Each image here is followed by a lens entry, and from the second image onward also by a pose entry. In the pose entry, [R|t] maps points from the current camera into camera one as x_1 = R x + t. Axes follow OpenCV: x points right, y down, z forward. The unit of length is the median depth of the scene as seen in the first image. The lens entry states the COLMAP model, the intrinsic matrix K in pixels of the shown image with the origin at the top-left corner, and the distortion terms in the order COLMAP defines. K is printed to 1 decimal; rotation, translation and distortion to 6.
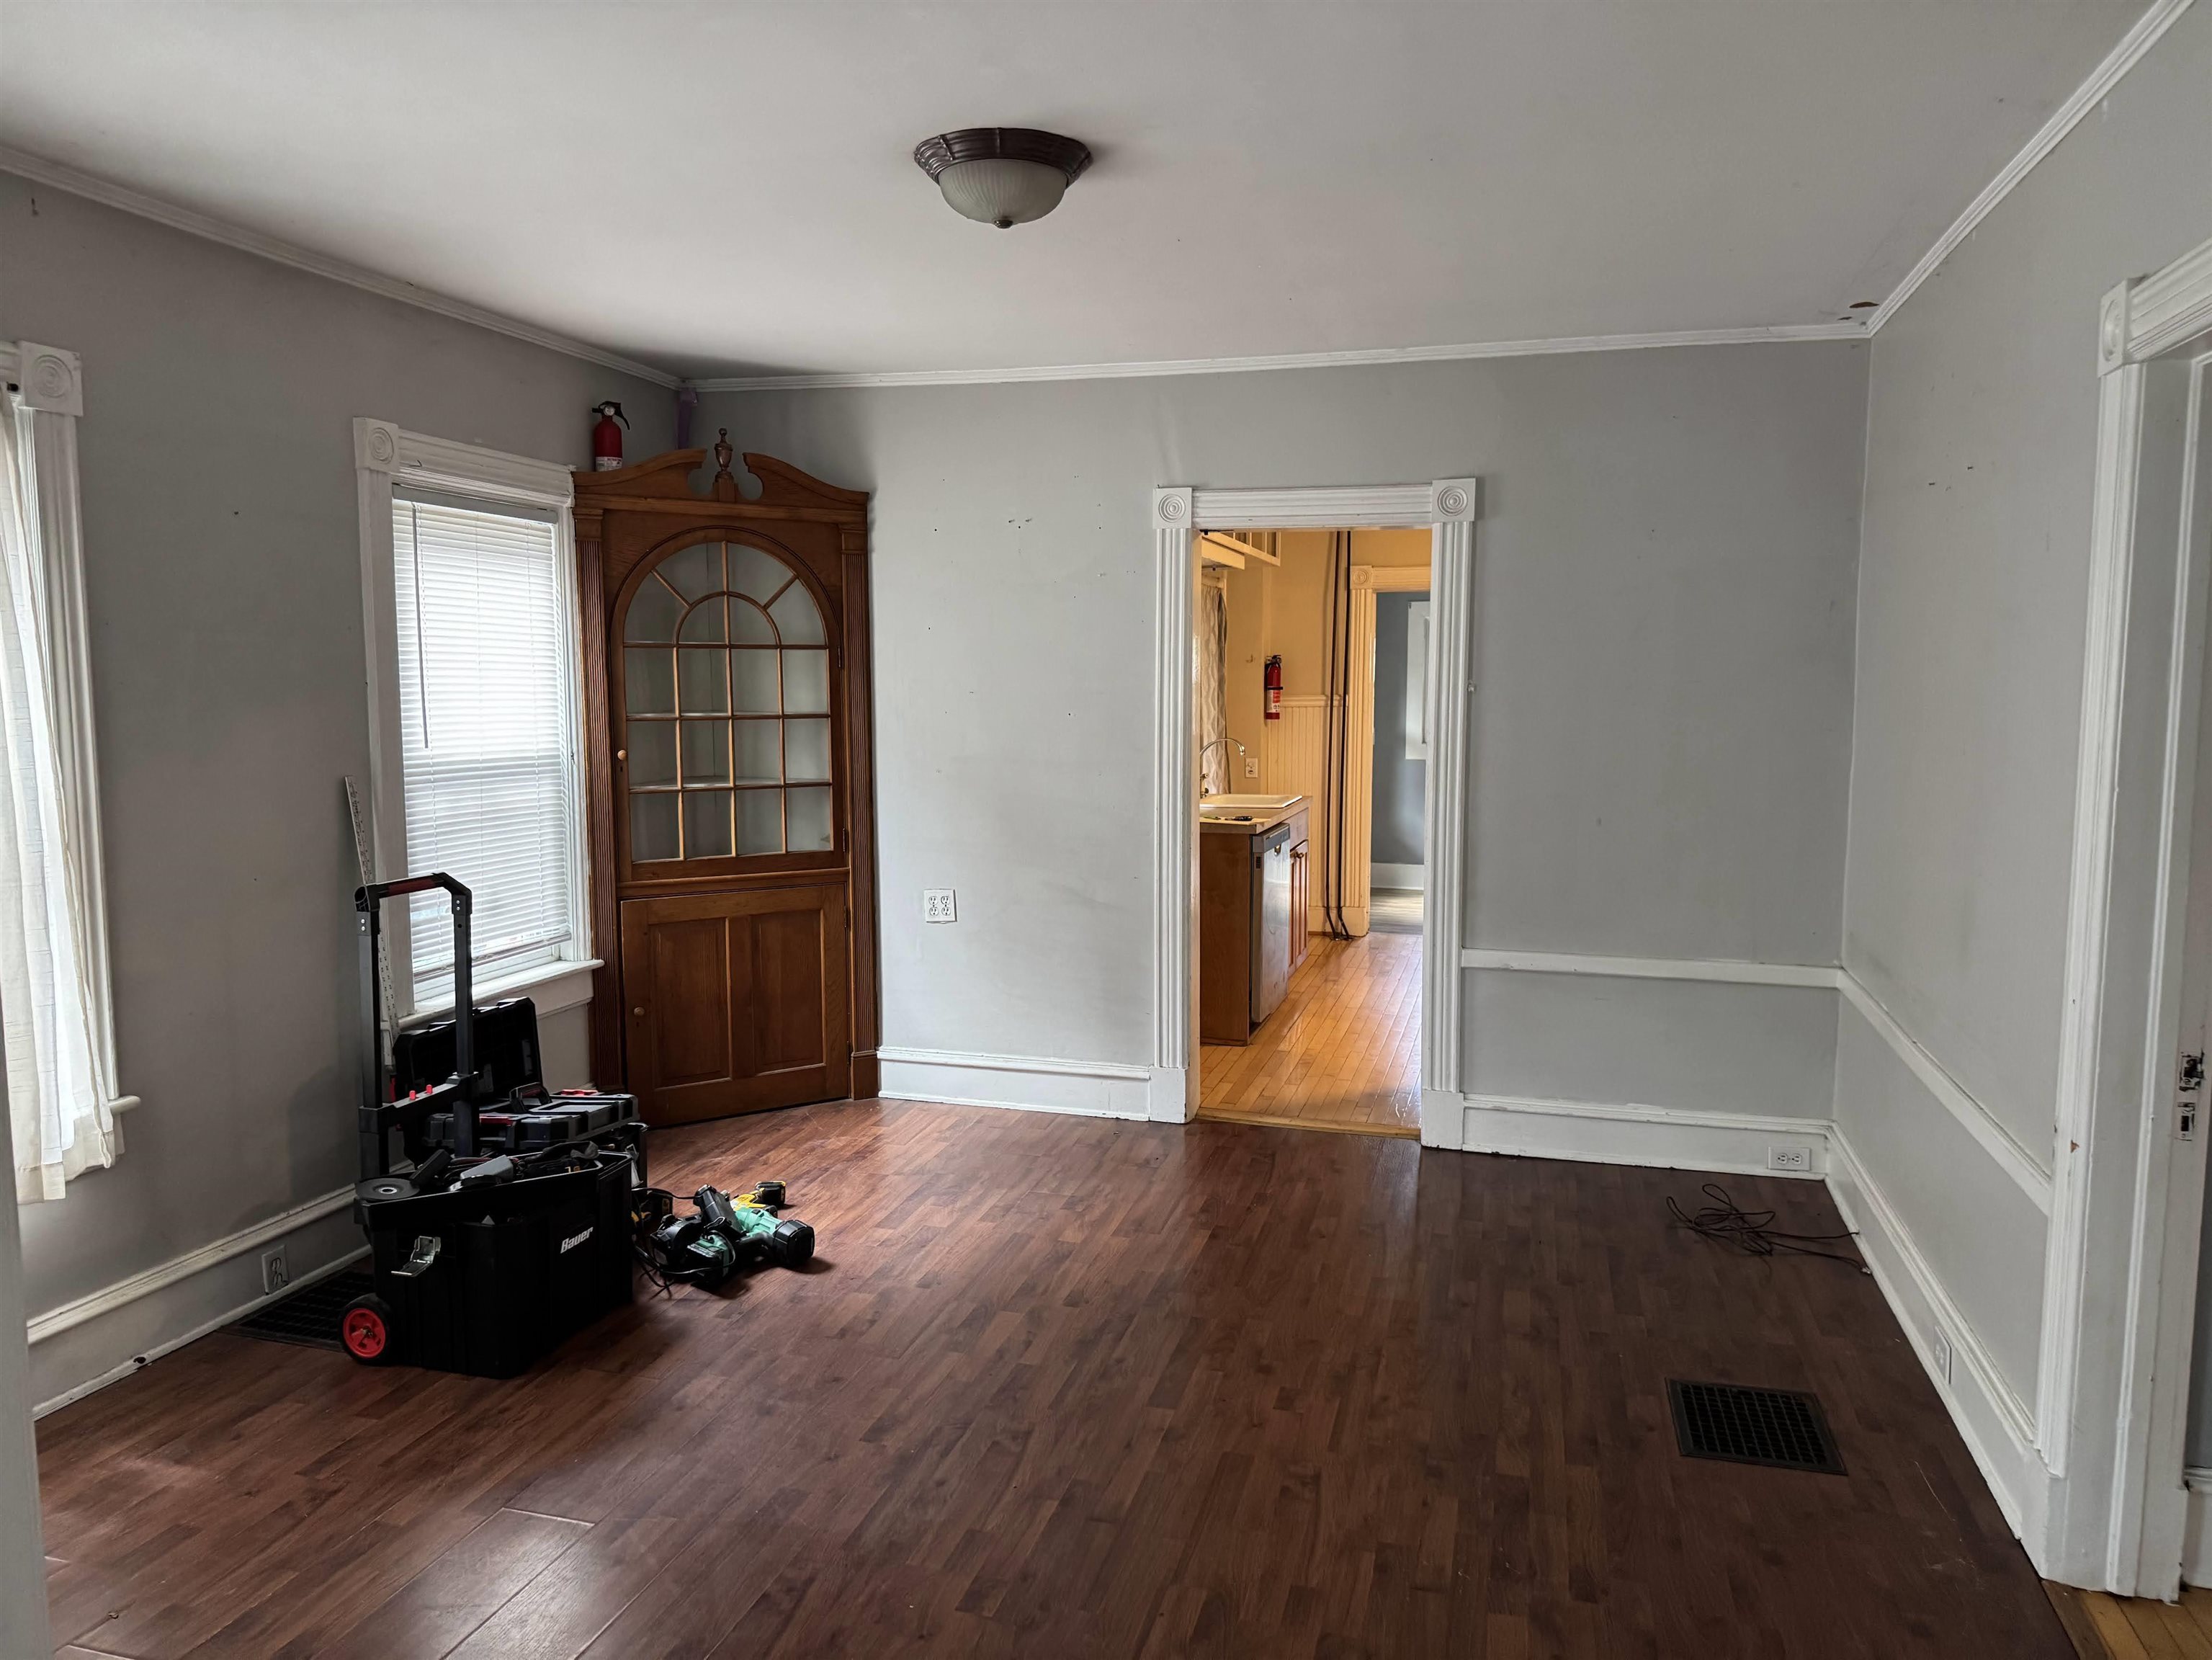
lens RADIAL K [[1548.3, 0, 1106.0], [0, 1548.3, 830.0], [0, 0, 1]] dist [0.130303, -0.231492]
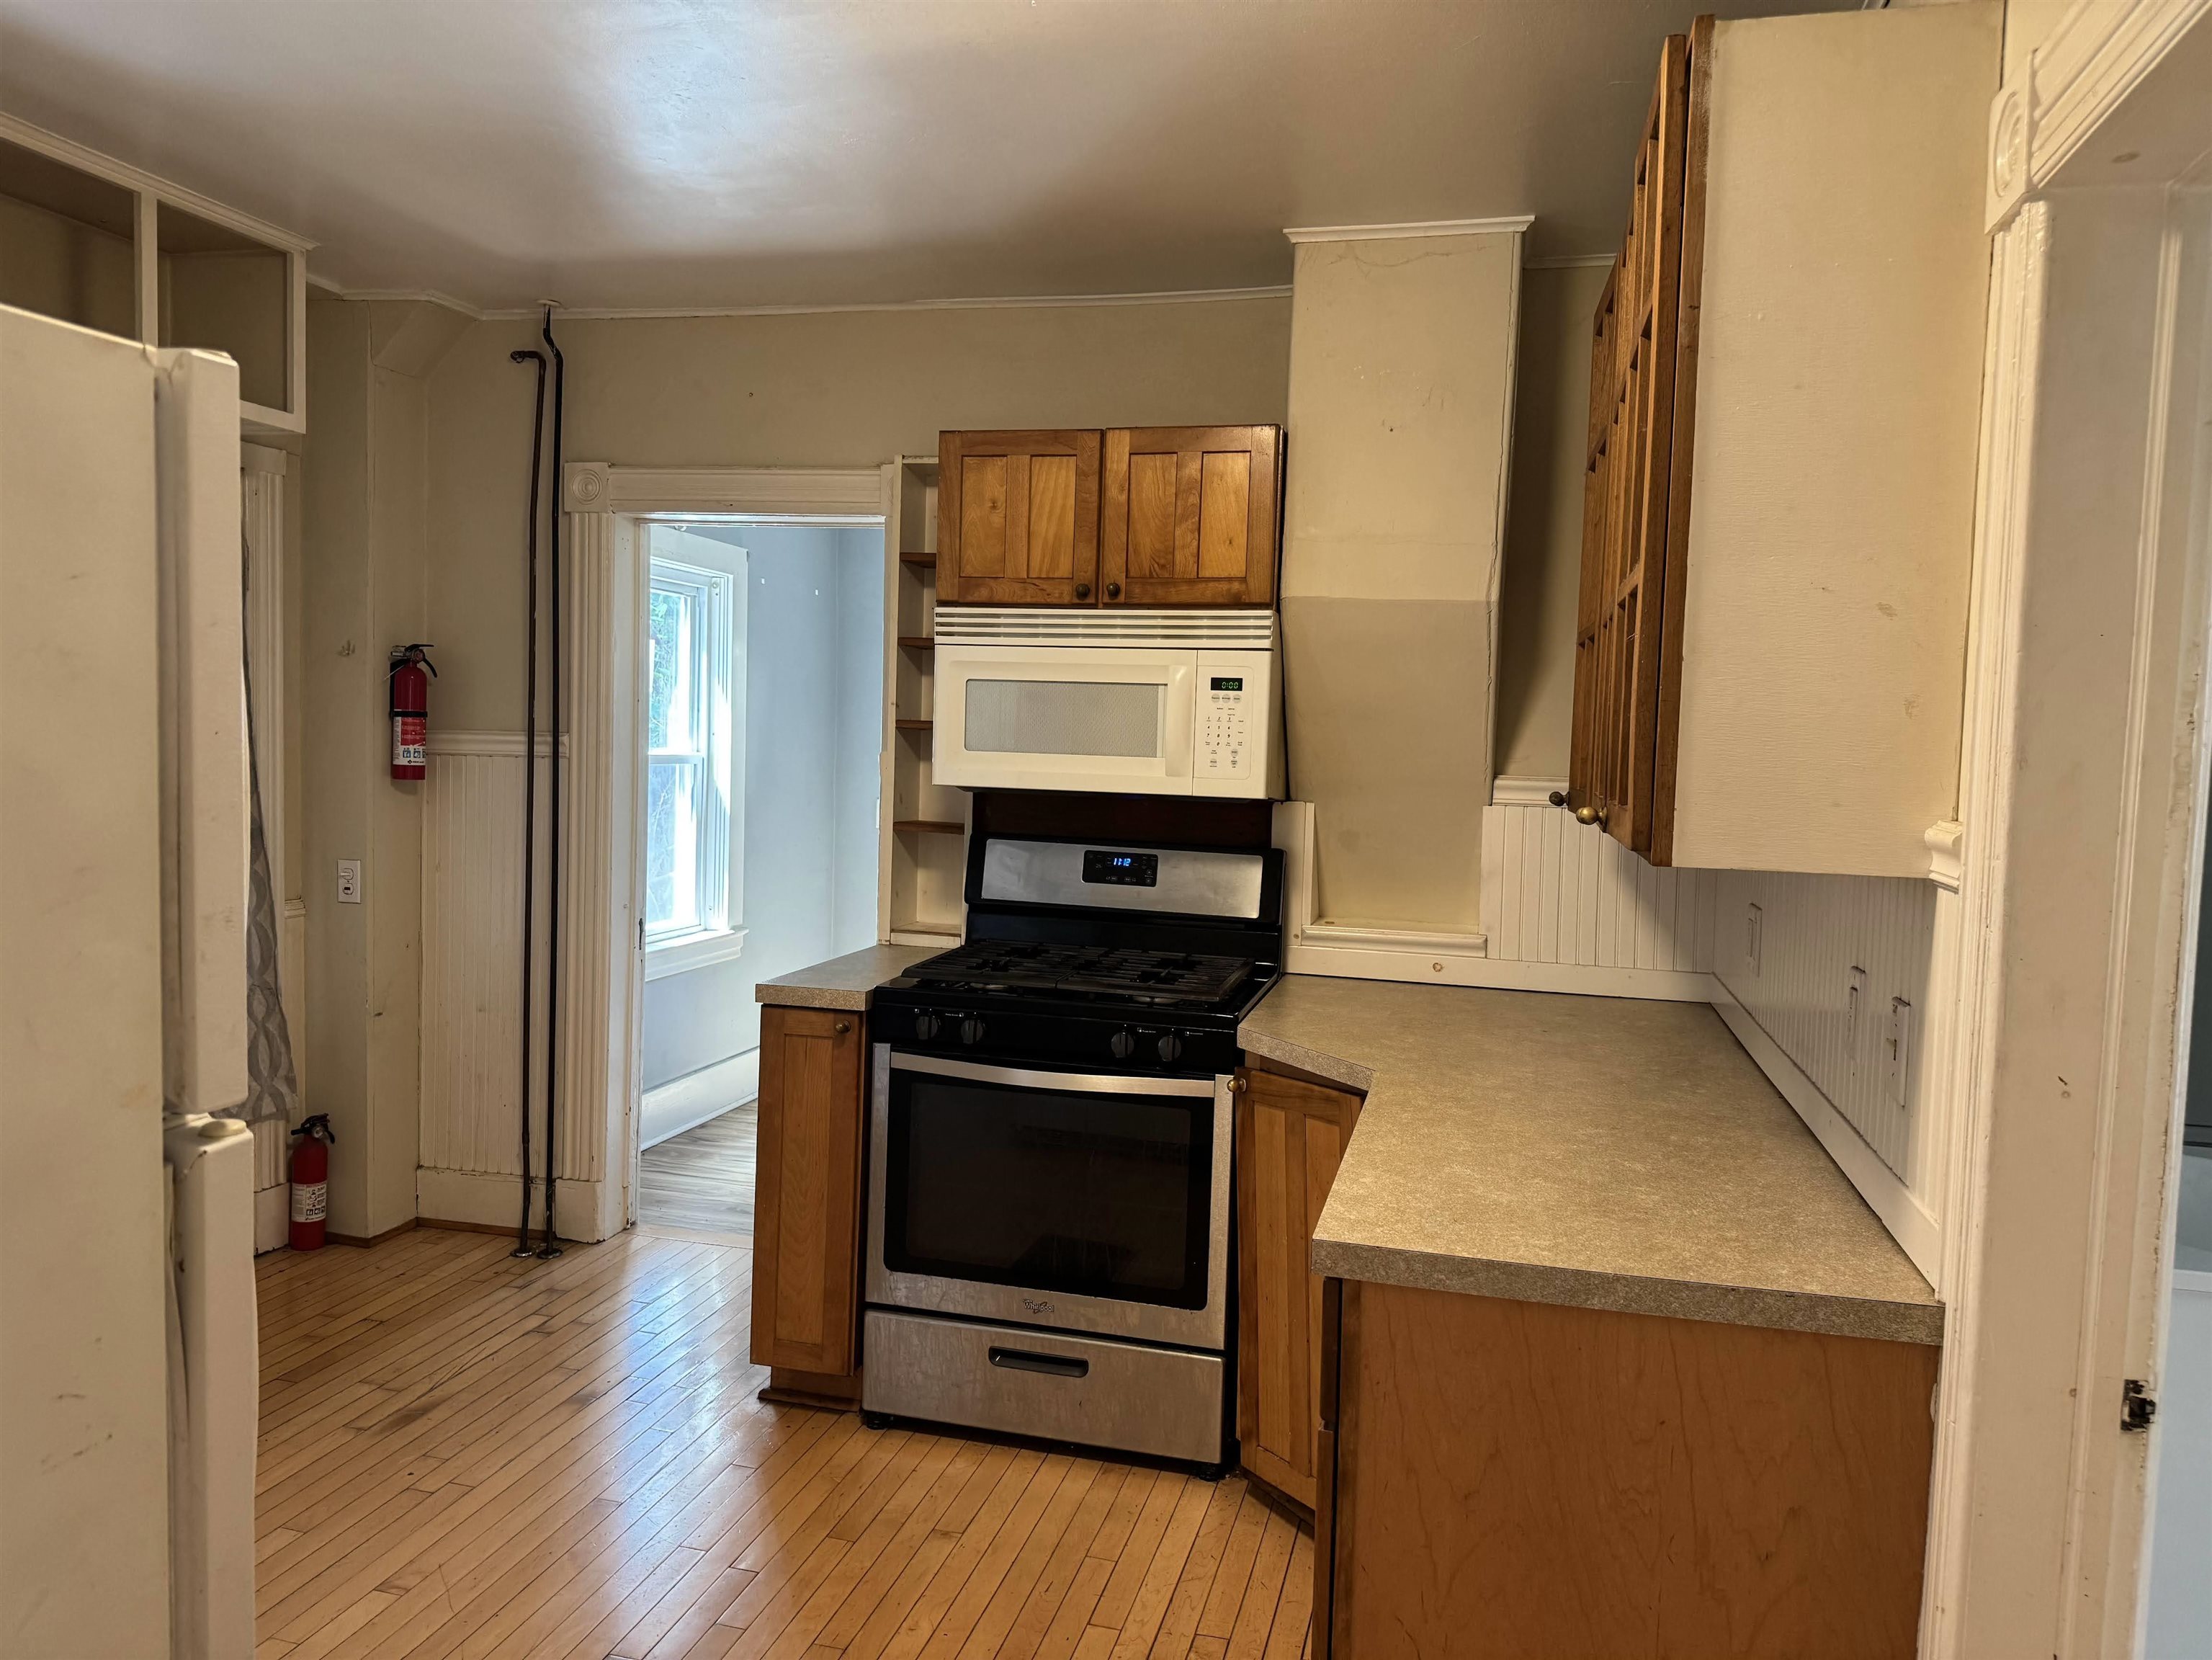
lens RADIAL K [[1536.7, 0, 1102.3], [0, 1536.7, 820.7], [0, 0, 1]] dist [0.114836, -0.157192]
pose [[0.999456, 0.026525, 0.019576, 0.553837], [-0.025621, 0.998654, -0.045102, -0.077273], [-0.020746, 0.044576, 0.998791, 0.928287]]
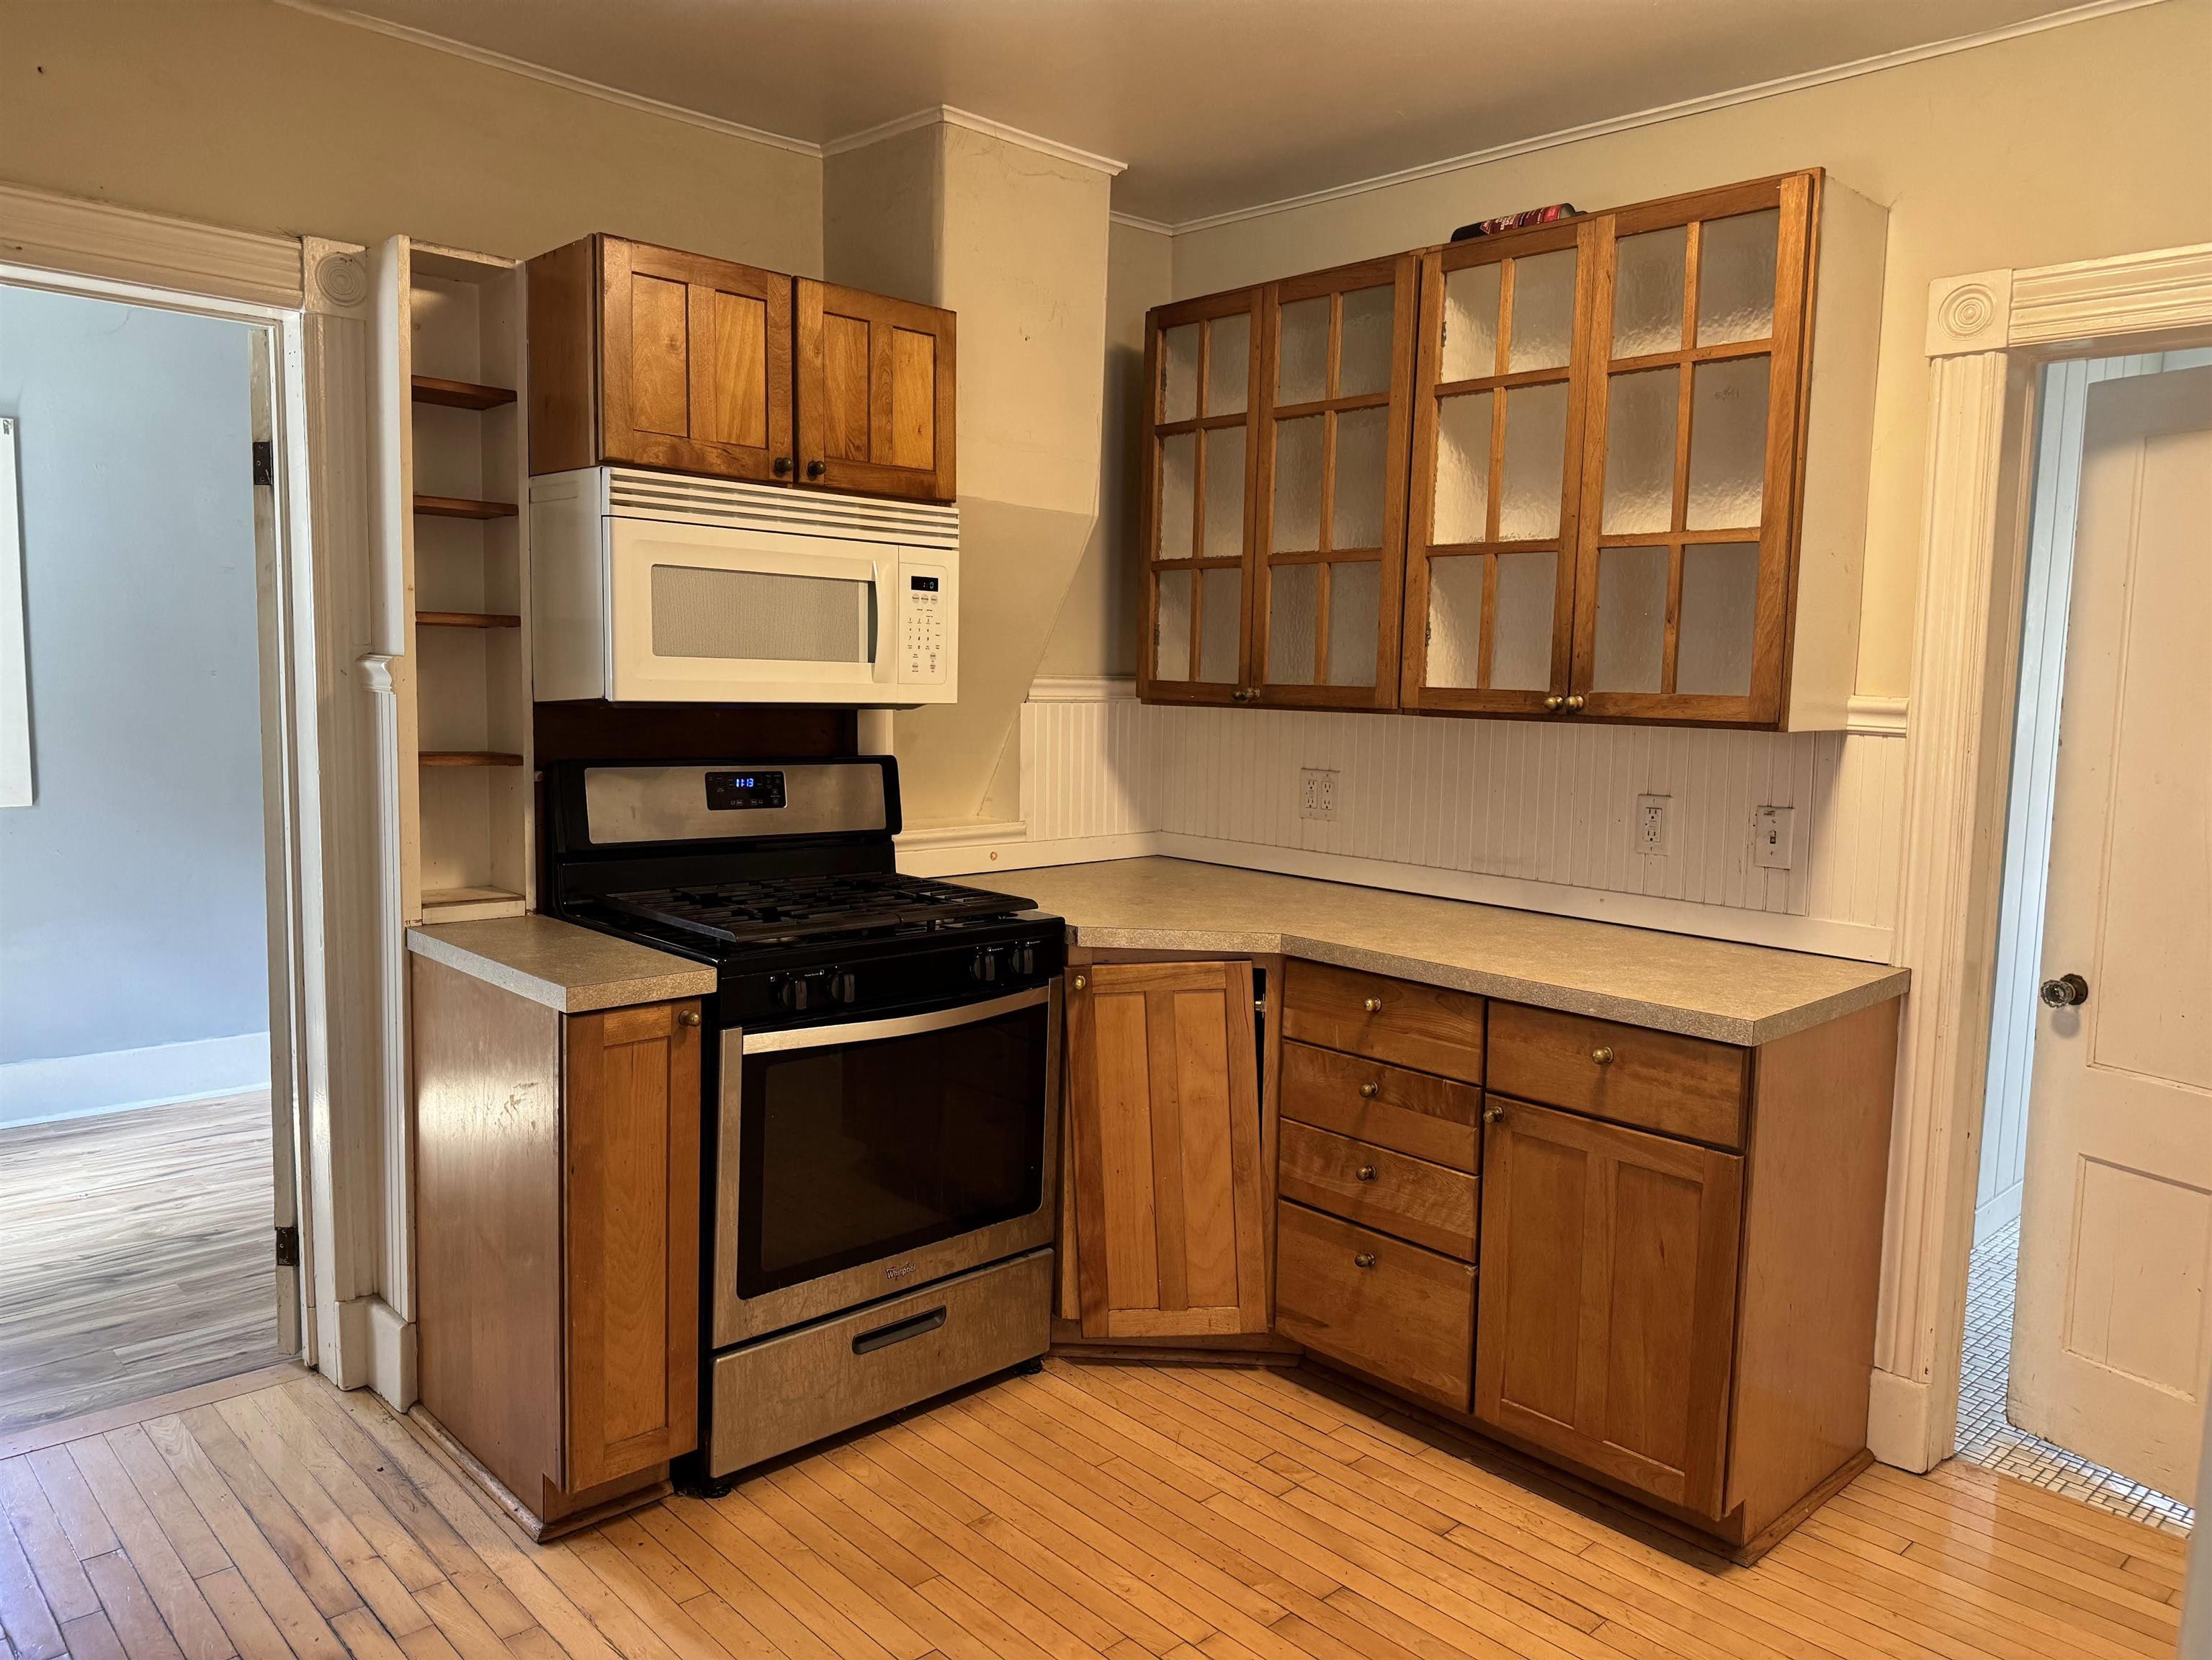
lens RADIAL K [[1548.3, 0, 1106.0], [0, 1548.3, 830.0], [0, 0, 1]] dist [0.130303, -0.231492]
pose [[0.512116, -0.078992, 0.855276, 0.101435], [0.063147, 0.996530, 0.054228, -0.097003], [-0.856592, 0.026237, 0.515327, 1.200992]]
